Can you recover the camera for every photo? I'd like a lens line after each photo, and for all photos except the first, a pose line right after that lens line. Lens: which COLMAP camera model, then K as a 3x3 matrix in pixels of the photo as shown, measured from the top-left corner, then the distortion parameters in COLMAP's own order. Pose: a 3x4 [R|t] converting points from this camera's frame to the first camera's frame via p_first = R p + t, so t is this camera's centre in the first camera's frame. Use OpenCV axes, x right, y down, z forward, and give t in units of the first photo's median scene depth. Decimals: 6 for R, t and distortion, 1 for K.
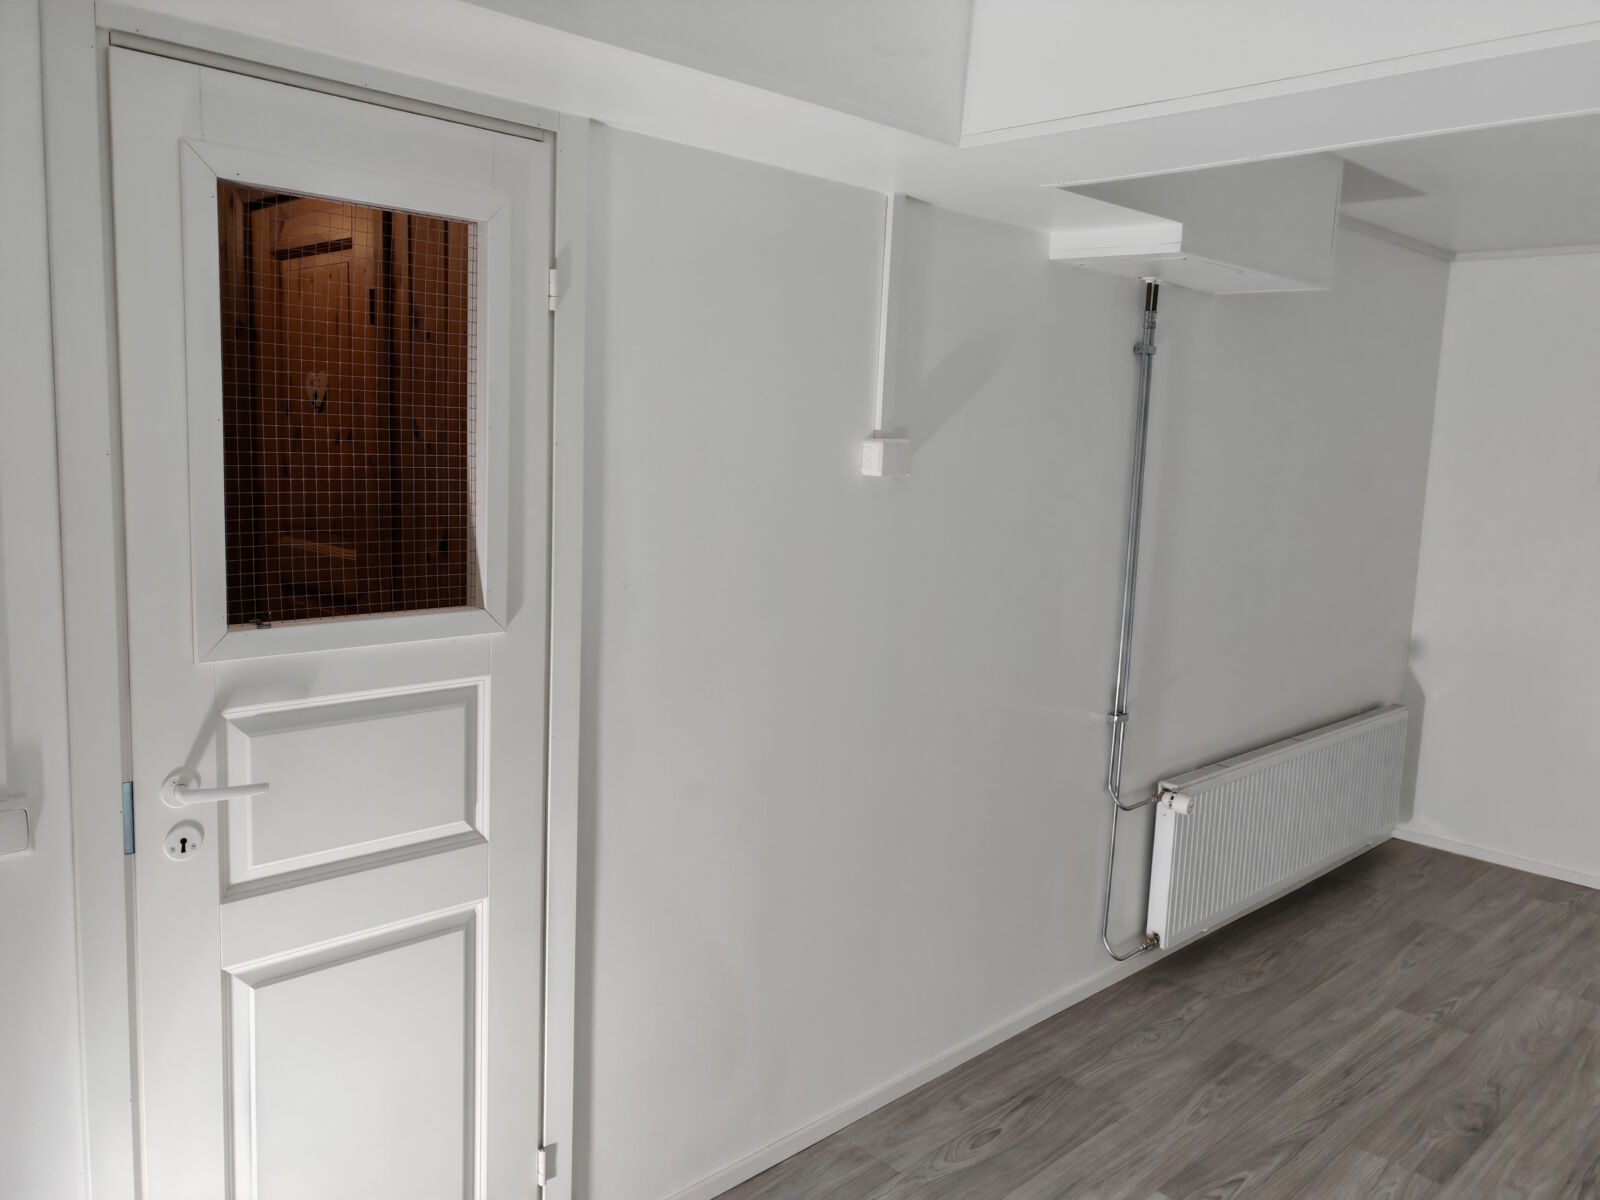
lens RADIAL K [[1240.5, 0, 790.3], [0, 1240.5, 595.7], [0, 0, 1]] dist [0.034786, -0.020264]
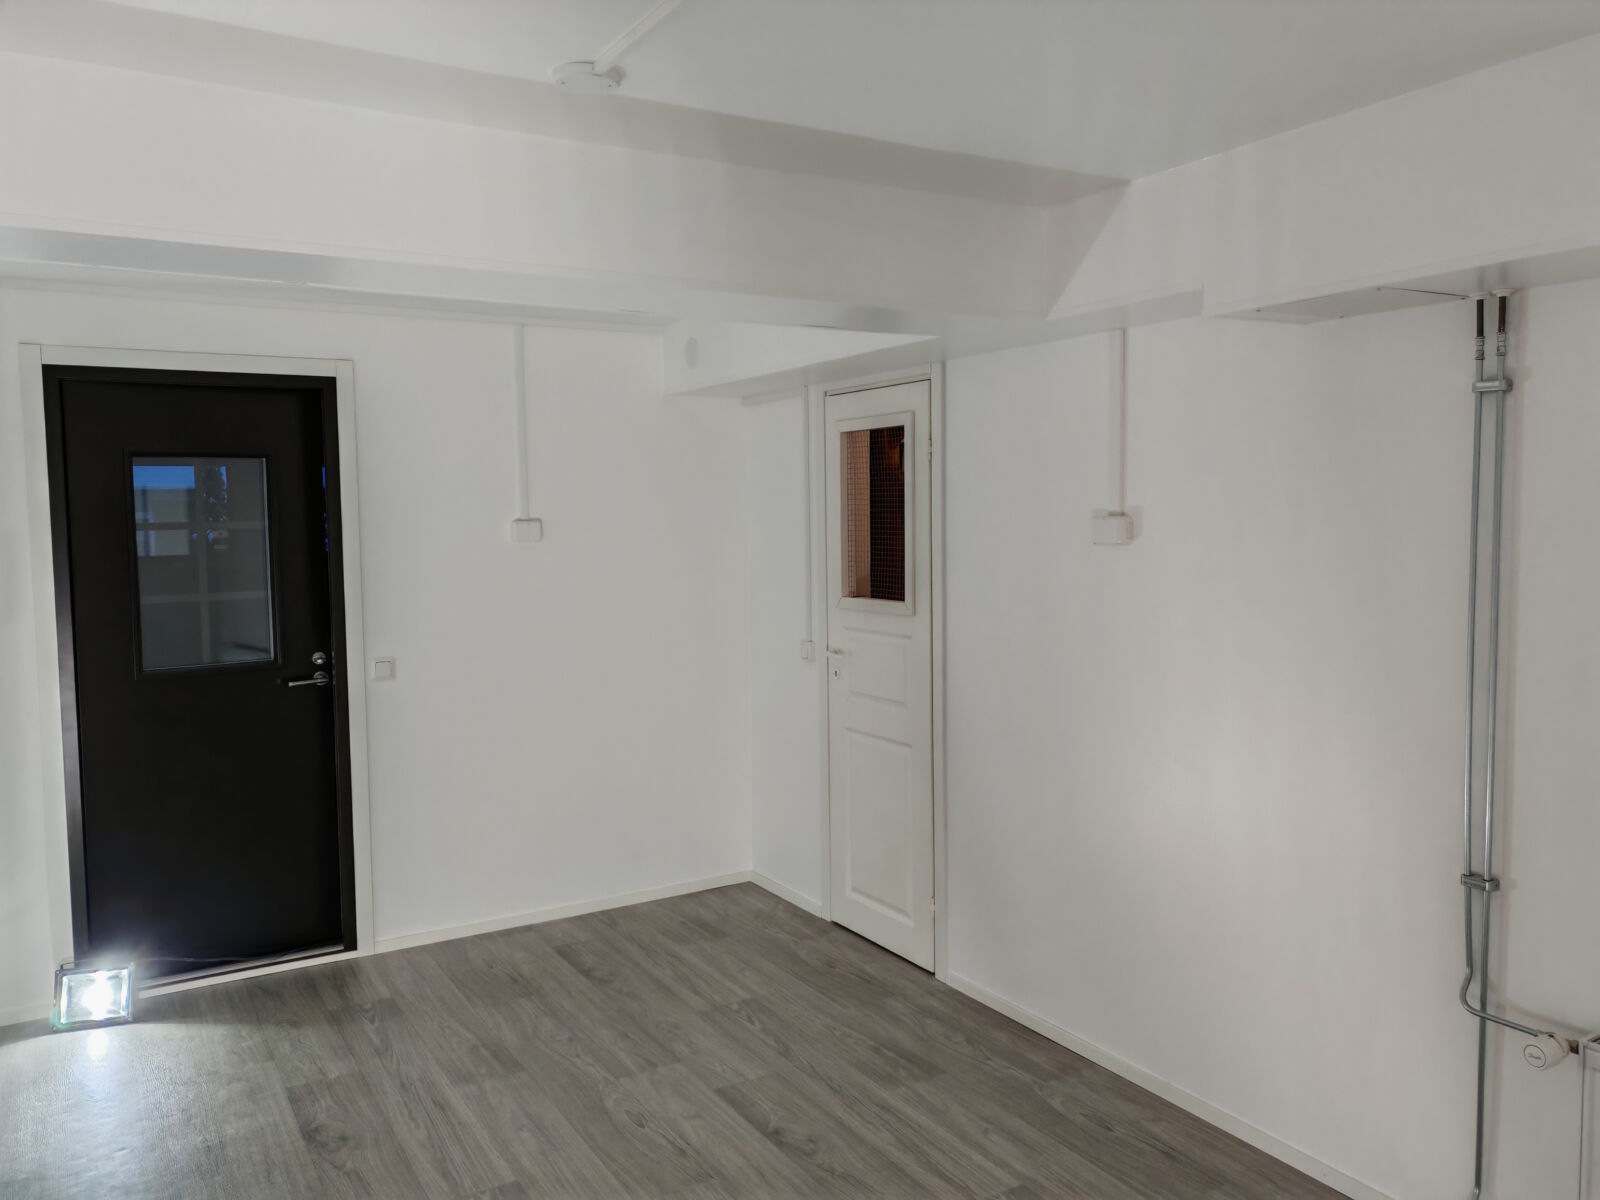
lens RADIAL K [[1260.2, 0, 802.5], [0, 1260.2, 593.2], [0, 0, 1]] dist [-0.048039, -0.014914]
pose [[-0.249497, 0.010397, -0.968320, 1.474147], [-0.142002, 0.988740, 0.047204, -0.072732], [0.957907, 0.149280, -0.245211, 1.150696]]
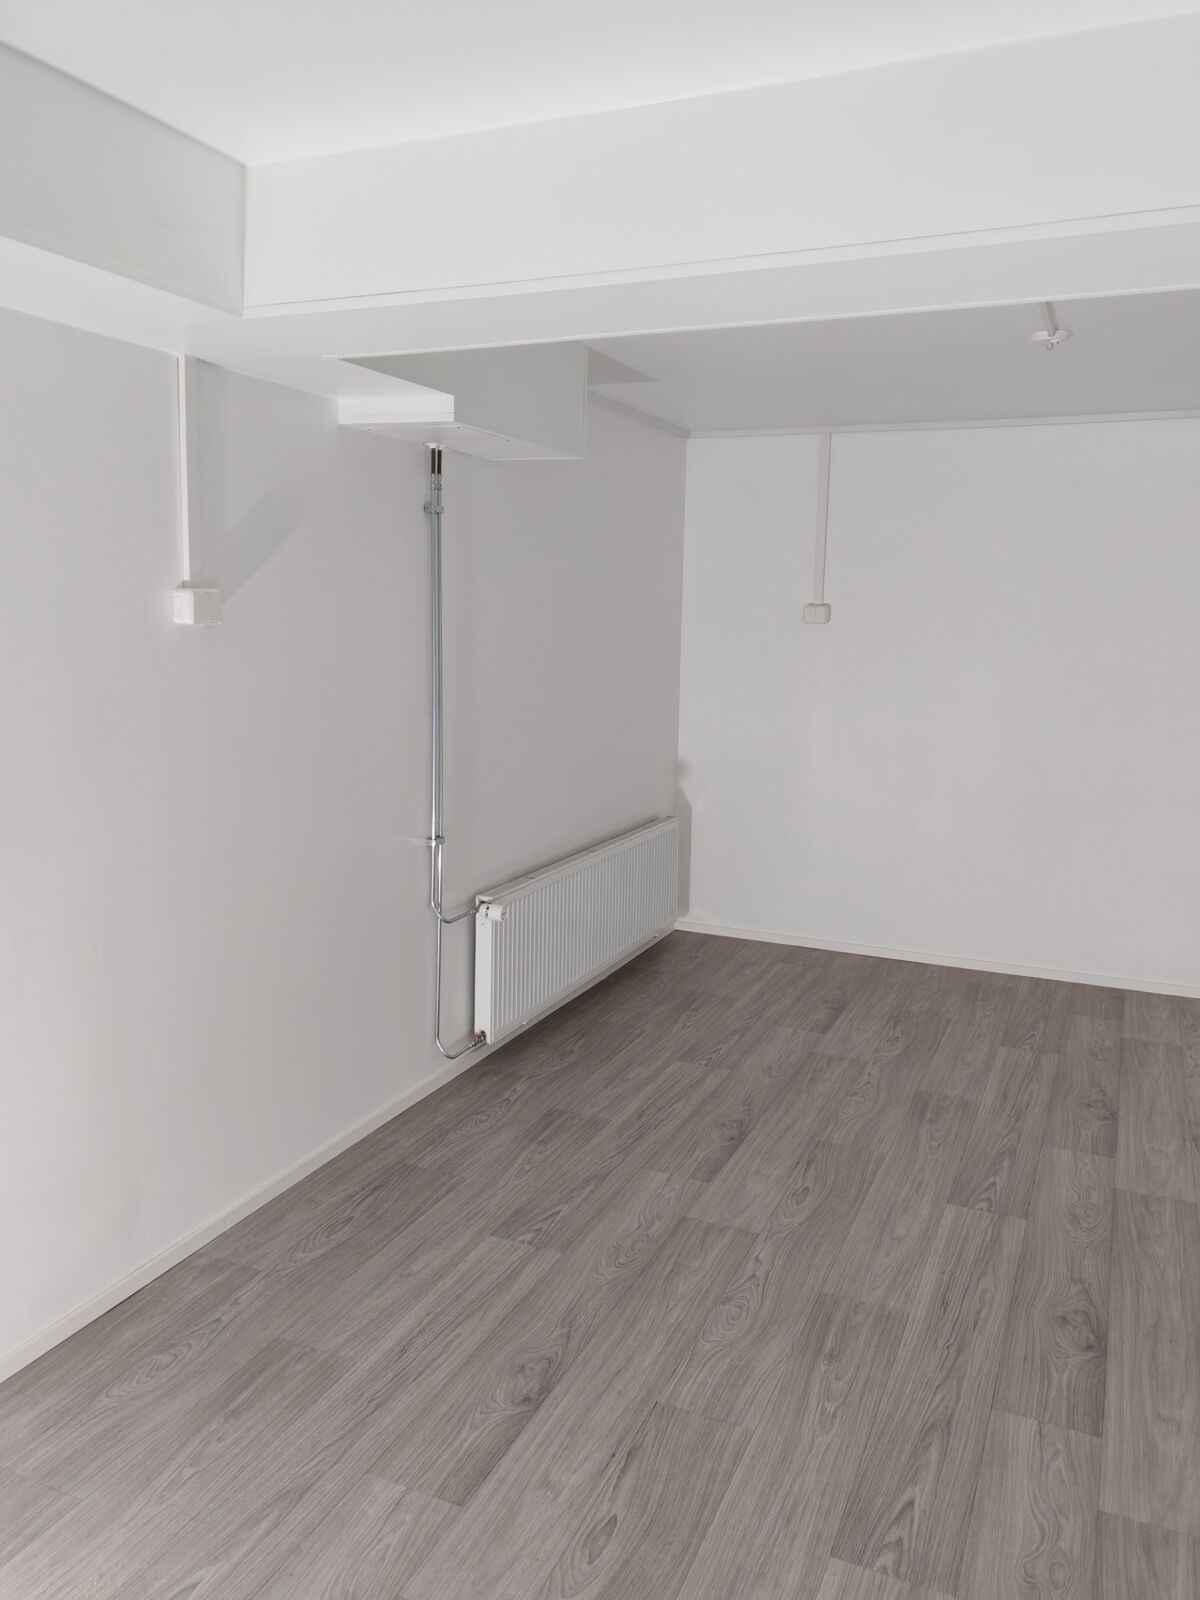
lens RADIAL K [[1240.5, 0, 597.1], [0, 1240.5, 783.5], [0, 0, 1]] dist [0.034786, -0.020264]
pose [[0.927266, -0.075223, 0.366768, -0.006142], [0.068790, 0.997162, 0.030598, 0.024866], [-0.368029, -0.003142, 0.929809, -0.093210]]
